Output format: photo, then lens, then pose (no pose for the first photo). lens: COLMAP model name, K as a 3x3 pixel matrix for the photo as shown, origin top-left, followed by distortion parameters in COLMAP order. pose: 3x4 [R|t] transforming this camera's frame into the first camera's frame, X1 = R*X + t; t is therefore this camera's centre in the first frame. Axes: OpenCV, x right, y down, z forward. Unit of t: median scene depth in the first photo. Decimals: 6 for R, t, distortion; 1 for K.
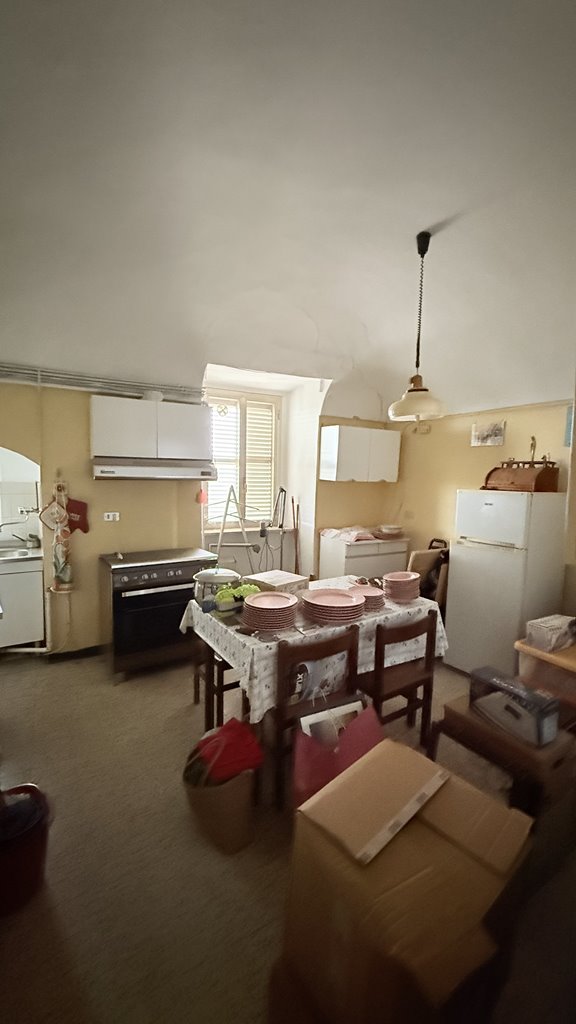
lens RADIAL K [[407.6, 0, 289.6], [0, 407.6, 512.9], [0, 0, 1]] dist [-0.002420, 0.000143]
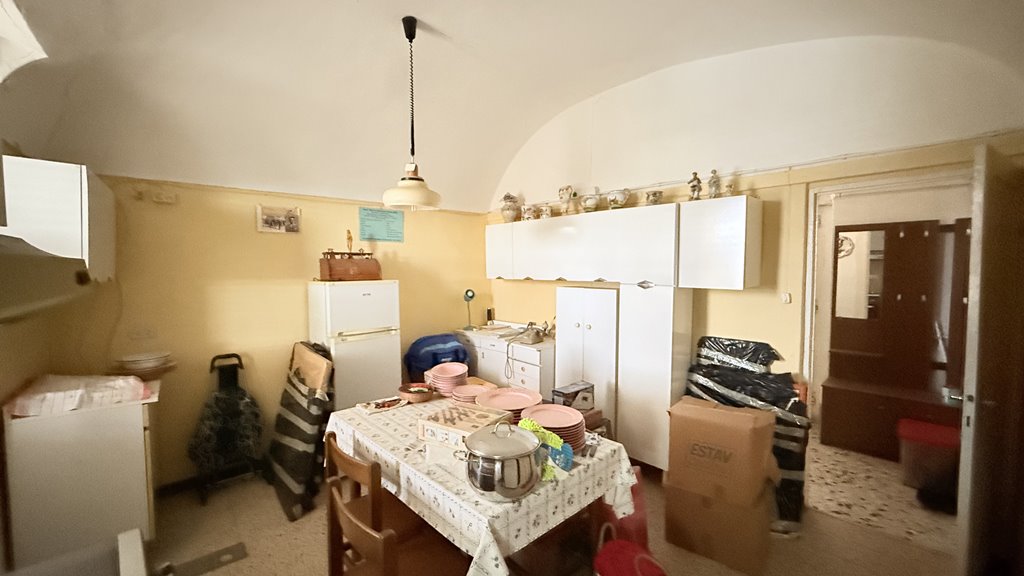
lens RADIAL K [[407.6, 0, 512.5], [0, 407.6, 288.5], [0, 0, 1]] dist [-0.002420, 0.000143]
pose [[-0.173439, -0.066328, 0.982608, -0.534962], [0.099370, 0.991459, 0.084465, -0.079774], [-0.979819, 0.112291, -0.165367, 0.753136]]
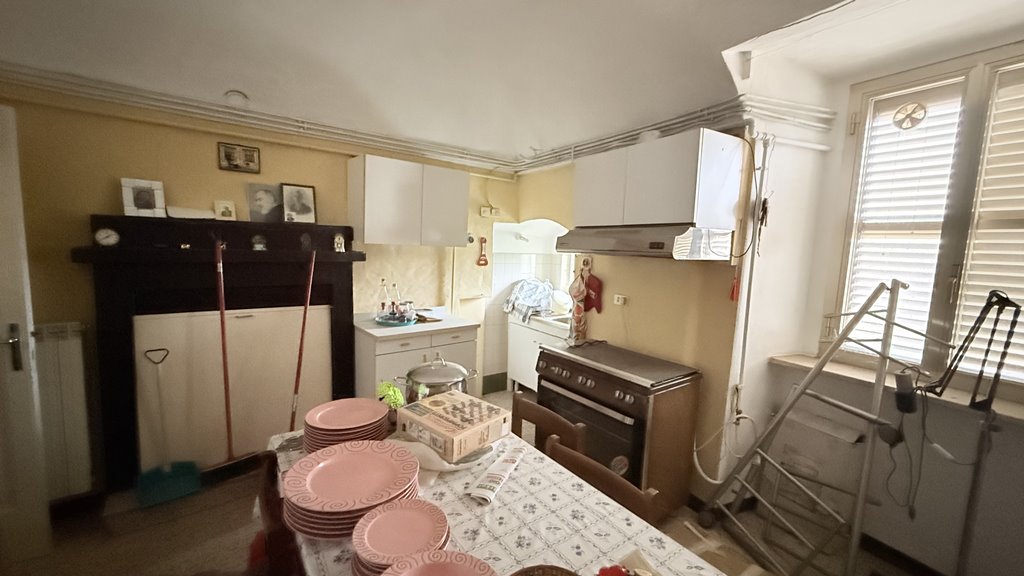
lens RADIAL K [[407.6, 0, 508.8], [0, 407.6, 287.6], [0, 0, 1]] dist [-0.002420, 0.000143]
pose [[0.032335, 0.079521, -0.996309, 0.396239], [-0.133078, 0.988297, 0.074563, -0.049561], [0.990578, 0.130175, 0.042539, 0.765007]]
